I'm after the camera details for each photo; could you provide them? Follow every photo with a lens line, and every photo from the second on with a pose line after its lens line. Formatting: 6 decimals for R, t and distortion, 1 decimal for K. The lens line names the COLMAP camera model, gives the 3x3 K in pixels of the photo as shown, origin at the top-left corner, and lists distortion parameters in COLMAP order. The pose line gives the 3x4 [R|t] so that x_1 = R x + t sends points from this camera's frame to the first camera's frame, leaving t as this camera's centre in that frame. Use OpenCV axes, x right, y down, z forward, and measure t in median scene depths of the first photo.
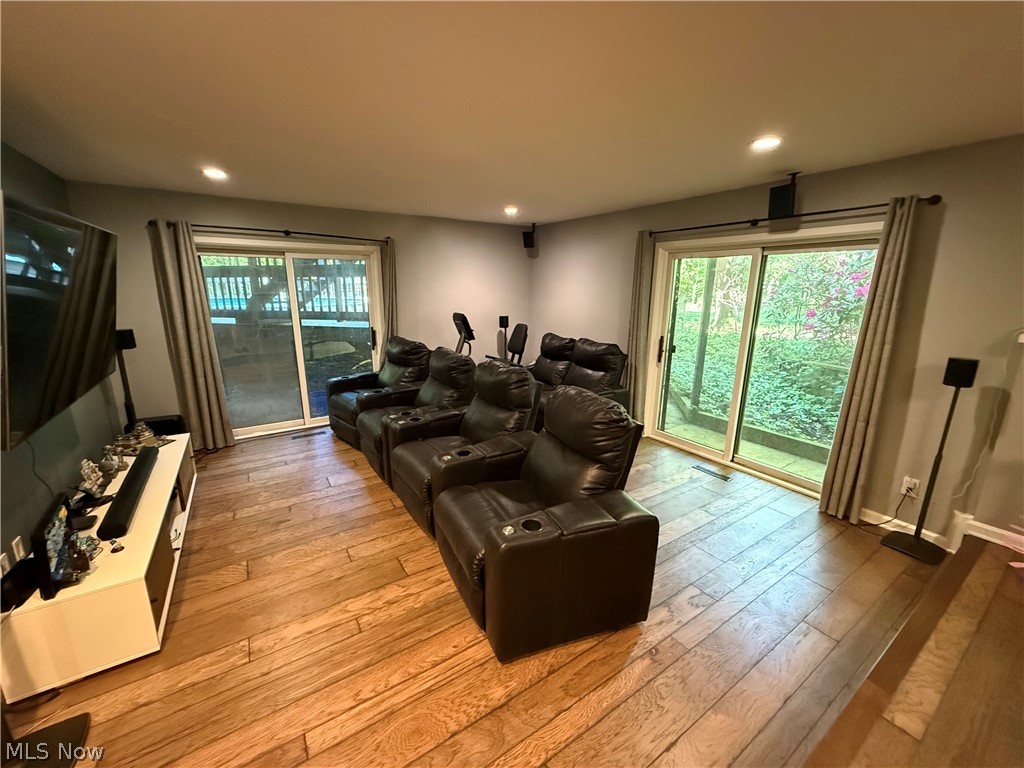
lens RADIAL K [[410.0, 0, 512.9], [0, 410.0, 381.8], [0, 0, 1]] dist [0.001072, 0.000052]
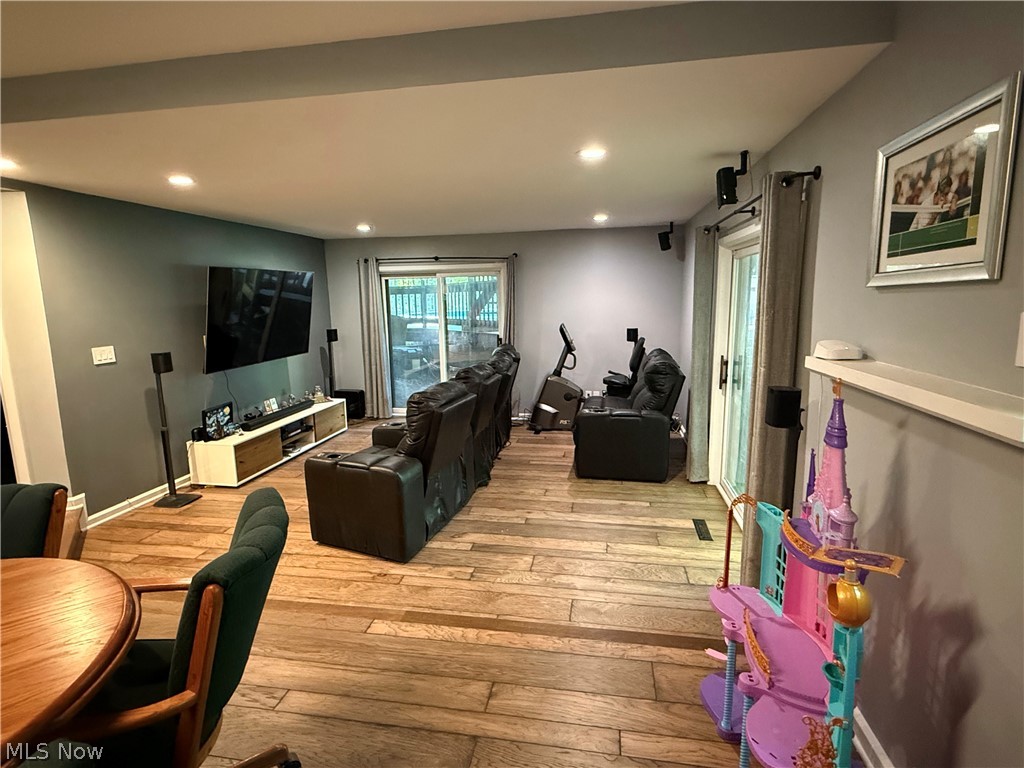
lens RADIAL K [[532.6, 0, 510.1], [0, 532.6, 384.8], [0, 0, 1]] dist [0.001391, -0.000178]
pose [[0.723107, 0.093588, -0.684366, 0.751206], [-0.134643, 0.990871, -0.006762, 0.004421], [0.677486, 0.097035, 0.729107, -0.009968]]
